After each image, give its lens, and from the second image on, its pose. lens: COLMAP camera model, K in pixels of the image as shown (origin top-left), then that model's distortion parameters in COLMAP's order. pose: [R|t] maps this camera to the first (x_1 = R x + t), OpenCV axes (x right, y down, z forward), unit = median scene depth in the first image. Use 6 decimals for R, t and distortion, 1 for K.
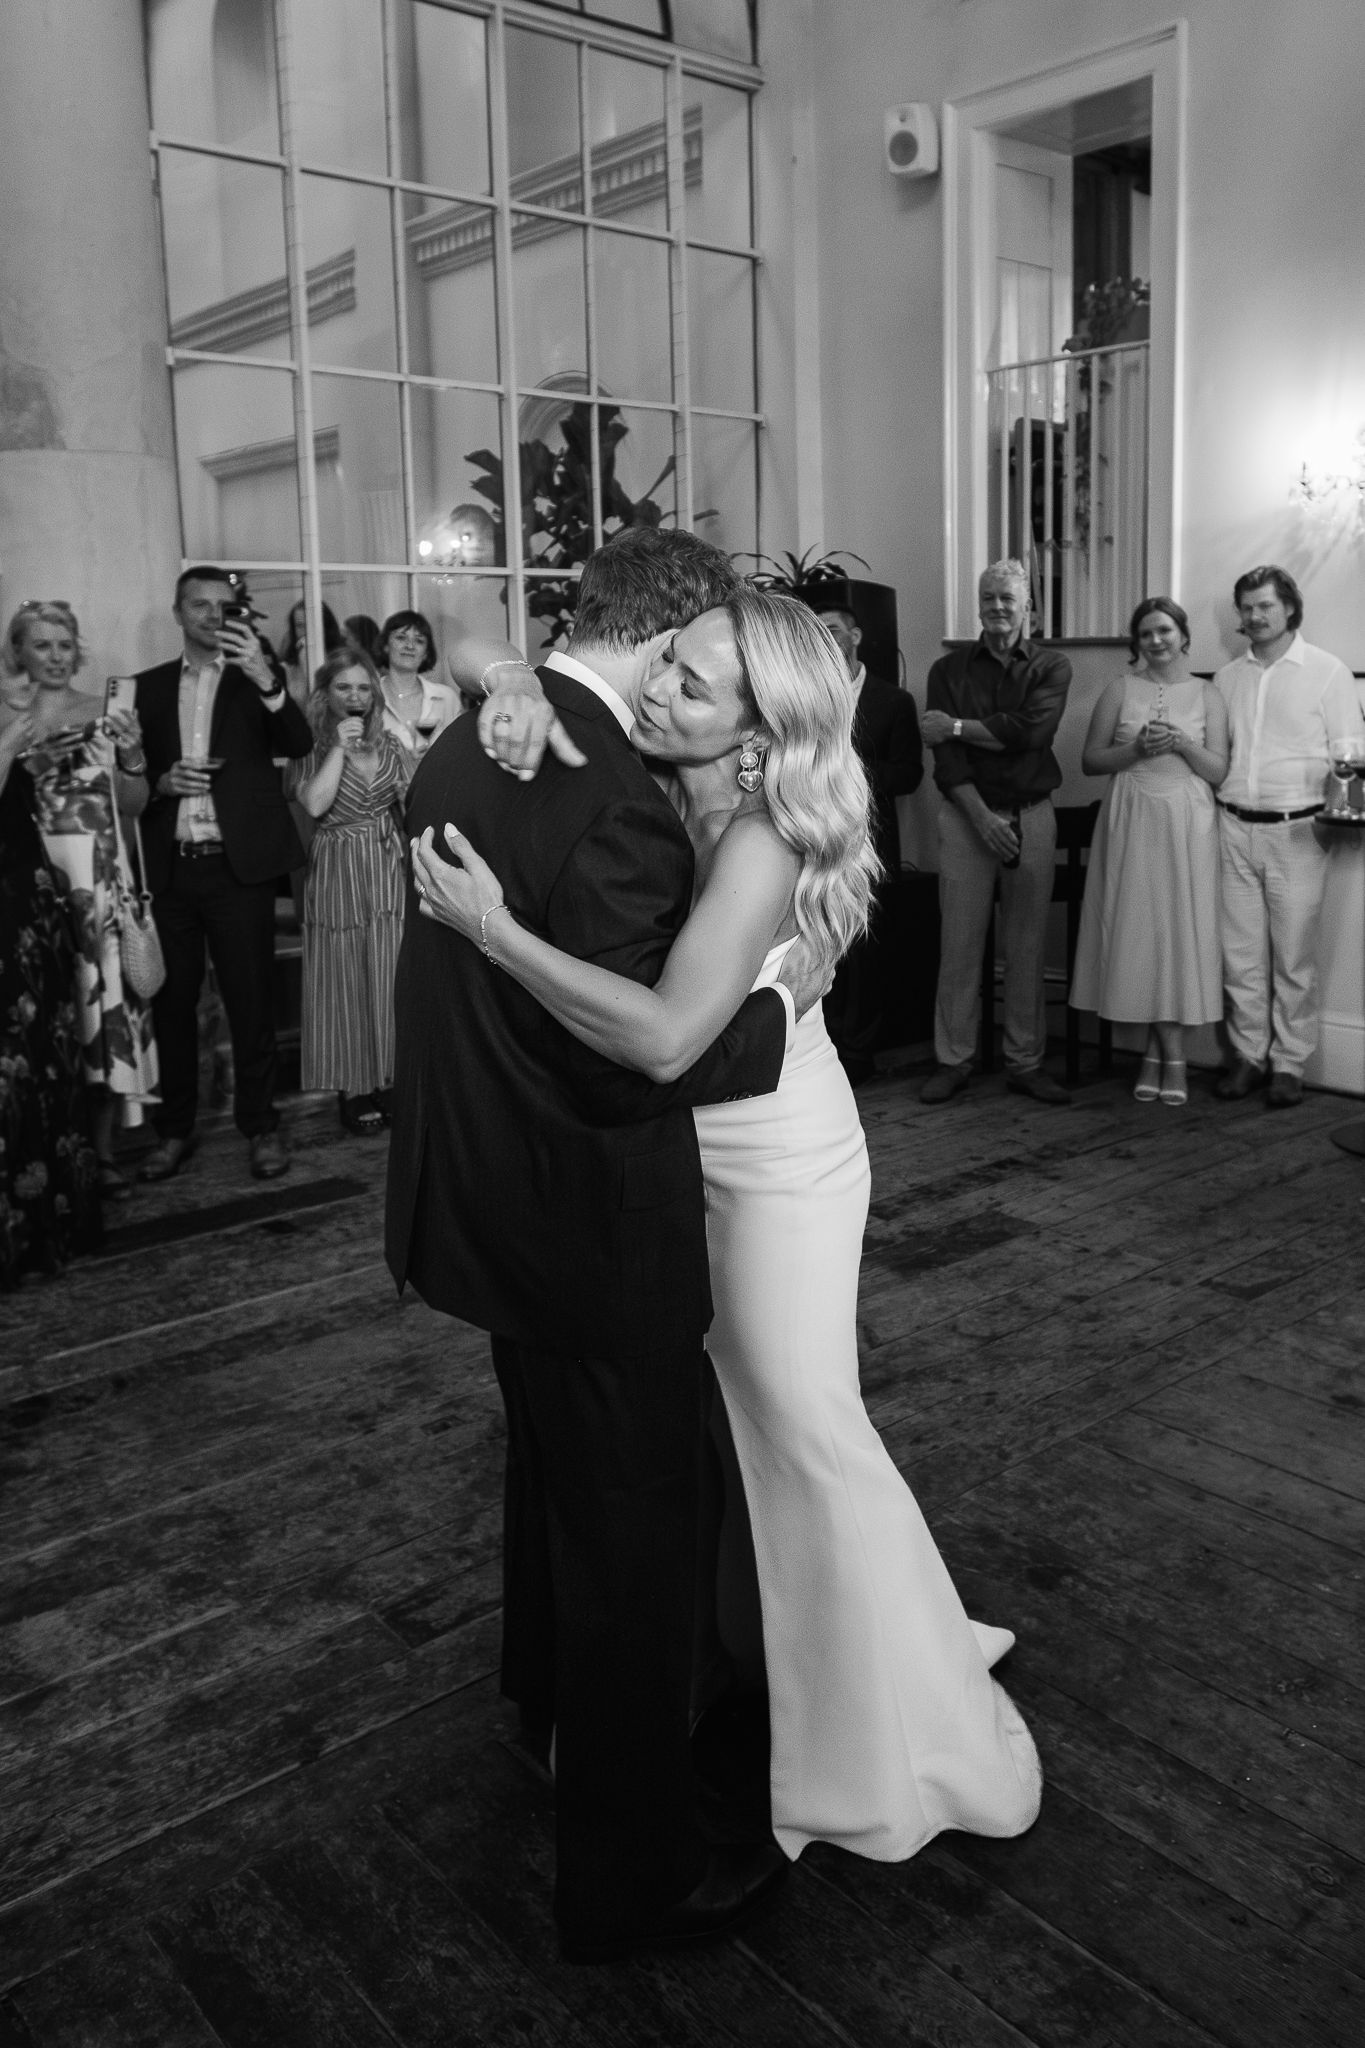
lens RADIAL K [[1670.0, 0, 716.3], [0, 1670.0, 929.2], [0, 0, 1]] dist [-0.005793, 0.005962]
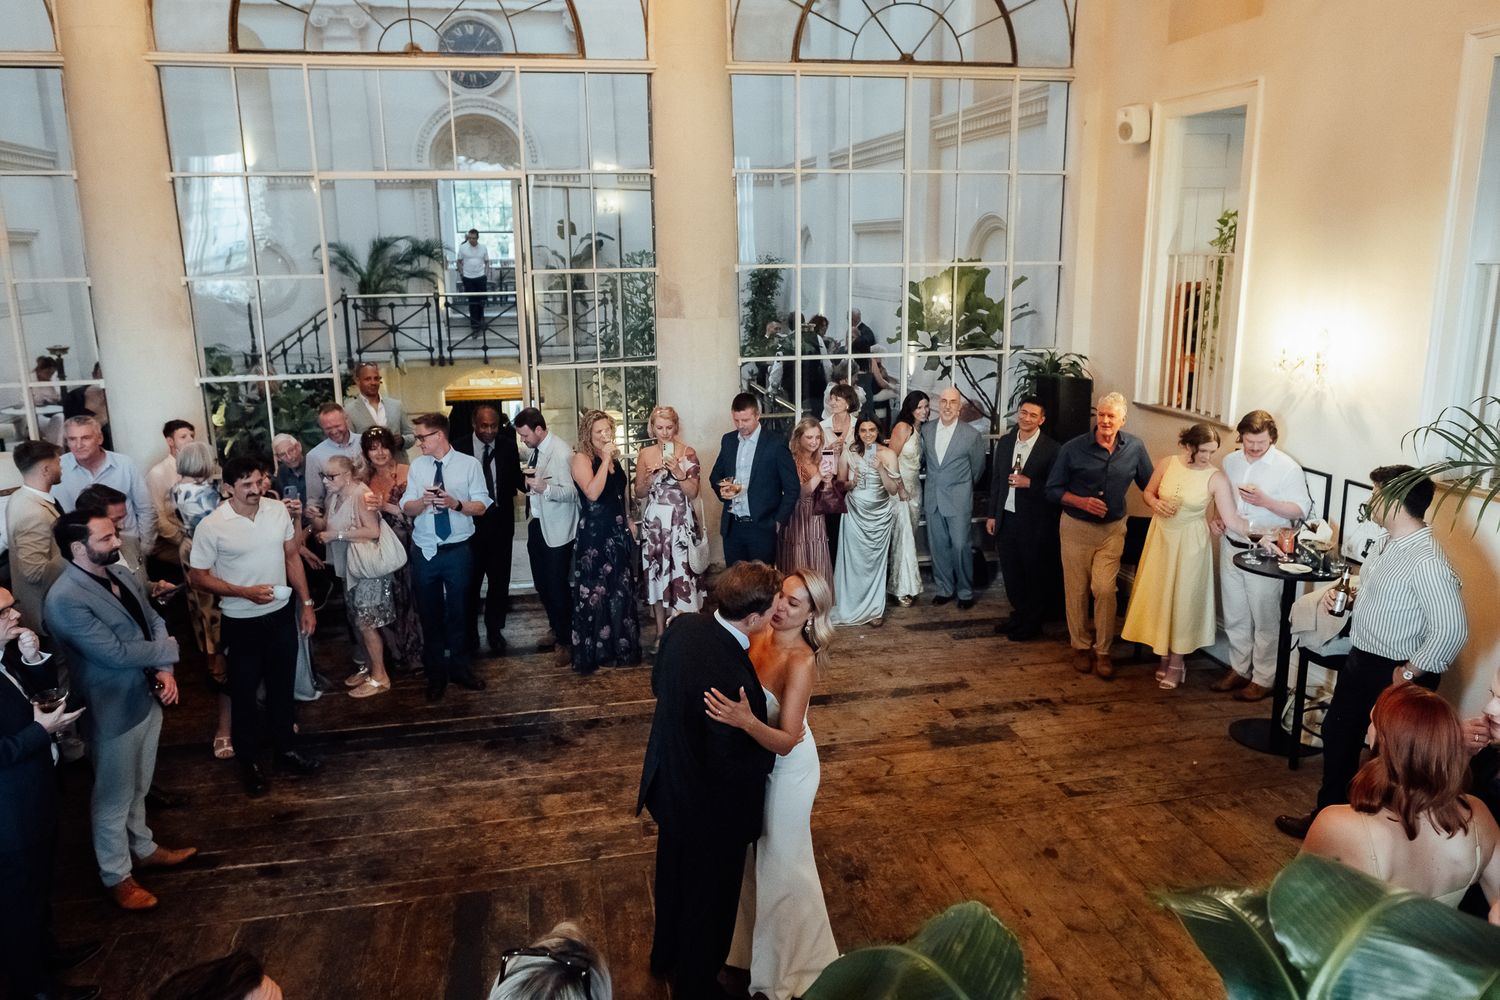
lens RADIAL K [[1167.1, 0, 750.0], [0, 1167.1, 500.0], [0, 0, 1]] dist [0.003479, 0.003763]
pose [[0.855962, 0.130306, -0.500349, 0.495250], [-0.071018, 0.988180, 0.135859, -0.243856], [0.512138, -0.080756, 0.855098, -0.341142]]
